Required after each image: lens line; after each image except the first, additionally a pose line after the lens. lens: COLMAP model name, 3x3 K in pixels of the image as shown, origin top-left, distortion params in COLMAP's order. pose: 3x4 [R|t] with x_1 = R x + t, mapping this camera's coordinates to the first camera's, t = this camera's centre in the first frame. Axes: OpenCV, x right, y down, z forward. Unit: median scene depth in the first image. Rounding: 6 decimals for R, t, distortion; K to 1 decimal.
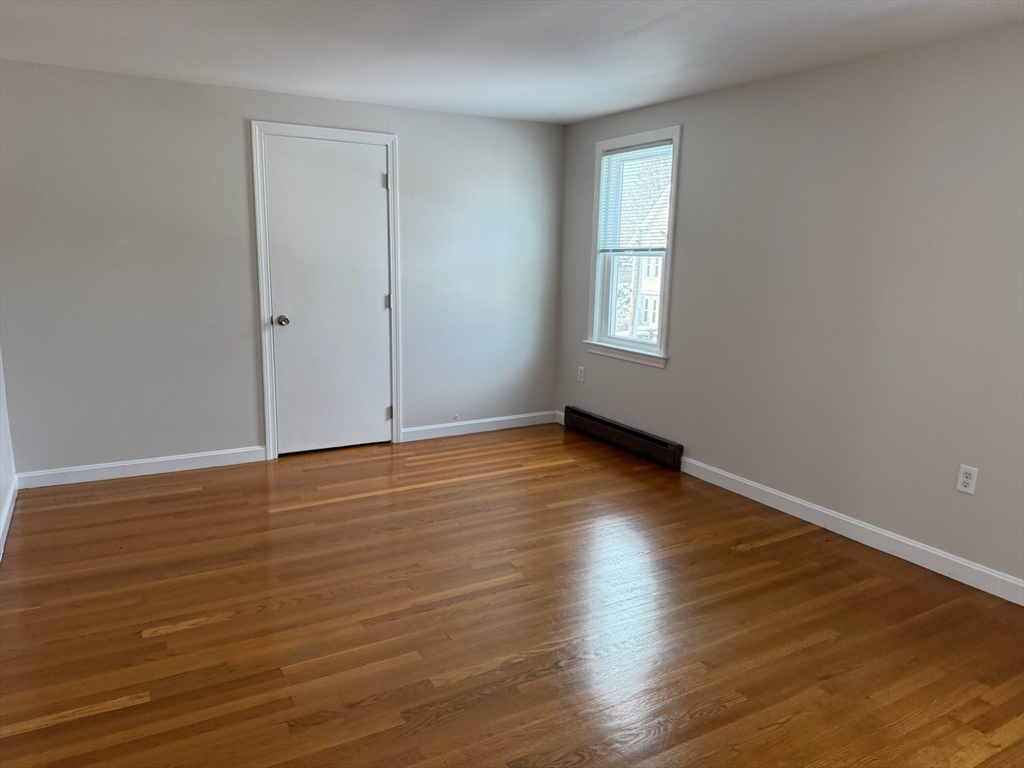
lens RADIAL K [[711.6, 0, 506.0], [0, 711.6, 385.7], [0, 0, 1]] dist [0.106523, -0.157916]
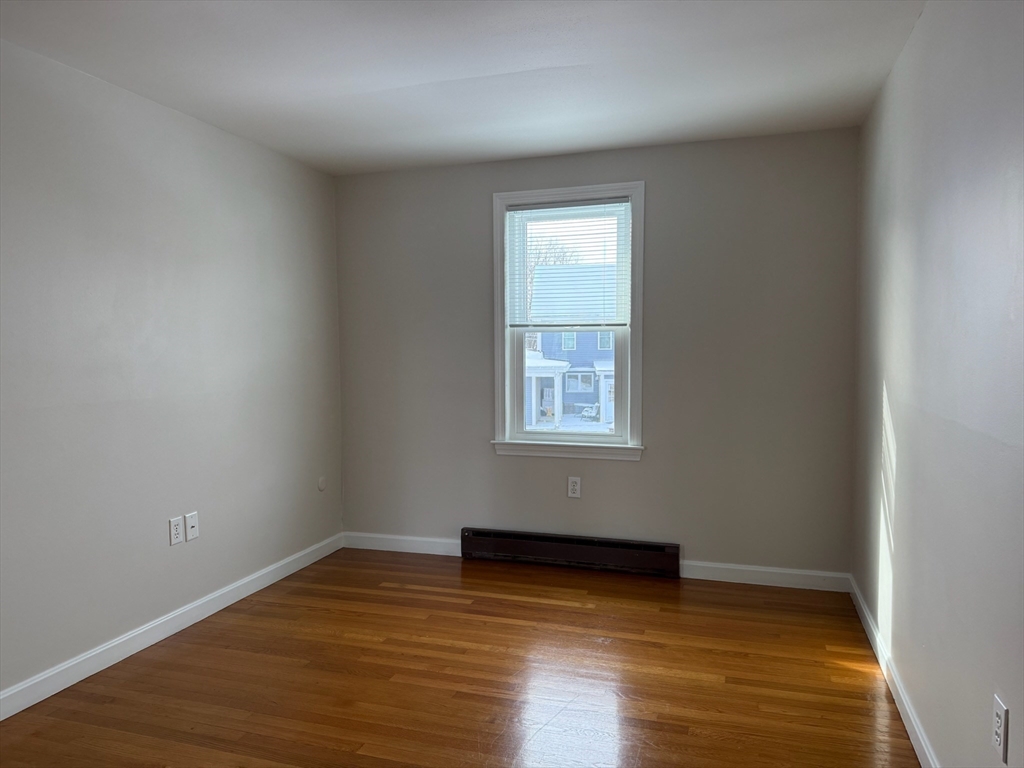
lens RADIAL K [[717.8, 0, 500.8], [0, 717.8, 407.4], [0, 0, 1]] dist [-0.001258, -0.028705]
pose [[0.742677, -0.088984, 0.663711, -0.474262], [0.149755, 0.988100, -0.035097, -0.084619], [-0.652690, 0.125459, 0.747165, 0.485270]]
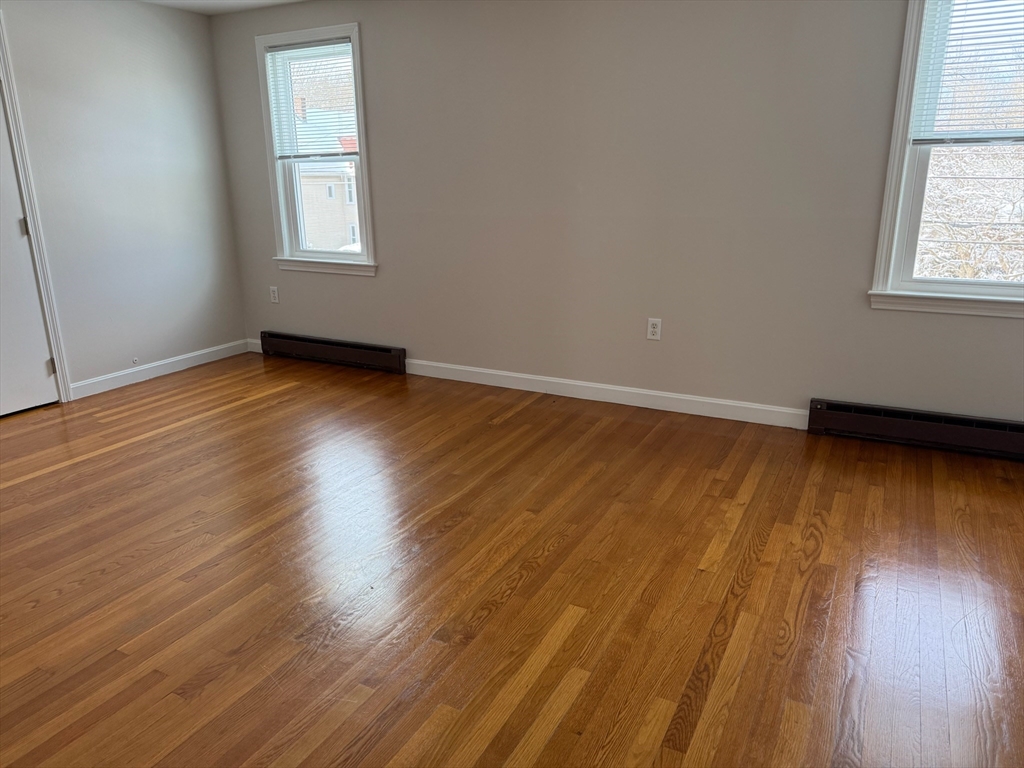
lens RADIAL K [[715.3, 0, 512.0], [0, 715.3, 384.0], [0, 0, 1]] dist [0.050435, -0.076628]
pose [[0.842534, -0.174654, 0.509541, -0.161618], [0.127330, 0.983741, 0.126652, 0.023206], [-0.523377, -0.041829, 0.851074, 0.037451]]
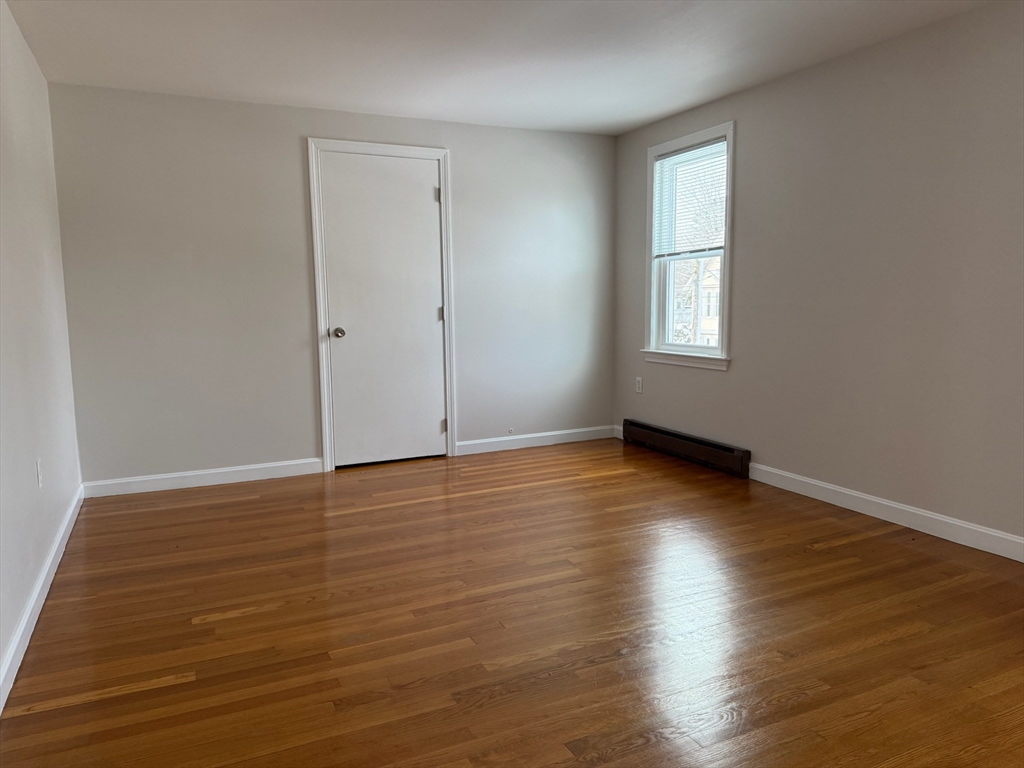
lens RADIAL K [[711.6, 0, 506.0], [0, 711.6, 385.7], [0, 0, 1]] dist [0.106523, -0.157916]
pose [[0.996306, -0.022696, -0.082824, 0.006232], [0.017139, 0.997593, -0.067195, 0.057255], [0.084150, 0.065527, 0.994296, 0.022099]]
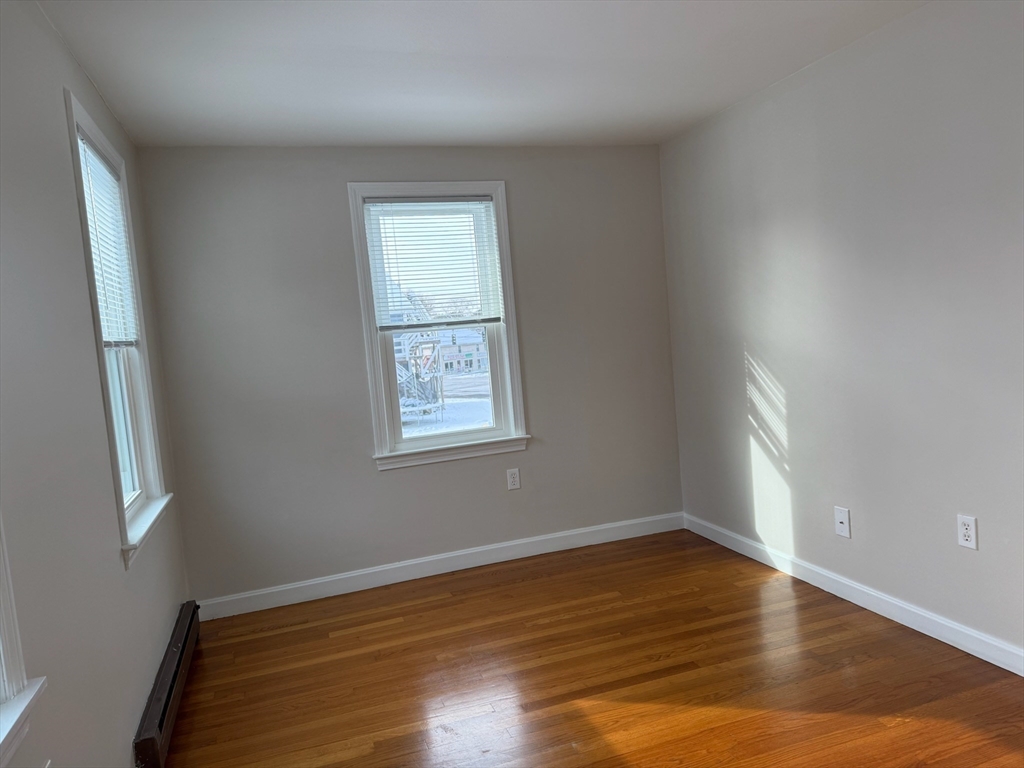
lens RADIAL K [[719.6, 0, 514.9], [0, 719.6, 427.7], [0, 0, 1]] dist [0.009085, -0.002286]
pose [[0.178780, -0.160914, 0.970641, -0.665024], [0.262116, 0.958672, 0.110651, -0.157112], [-0.948332, 0.234638, 0.213569, 0.841495]]
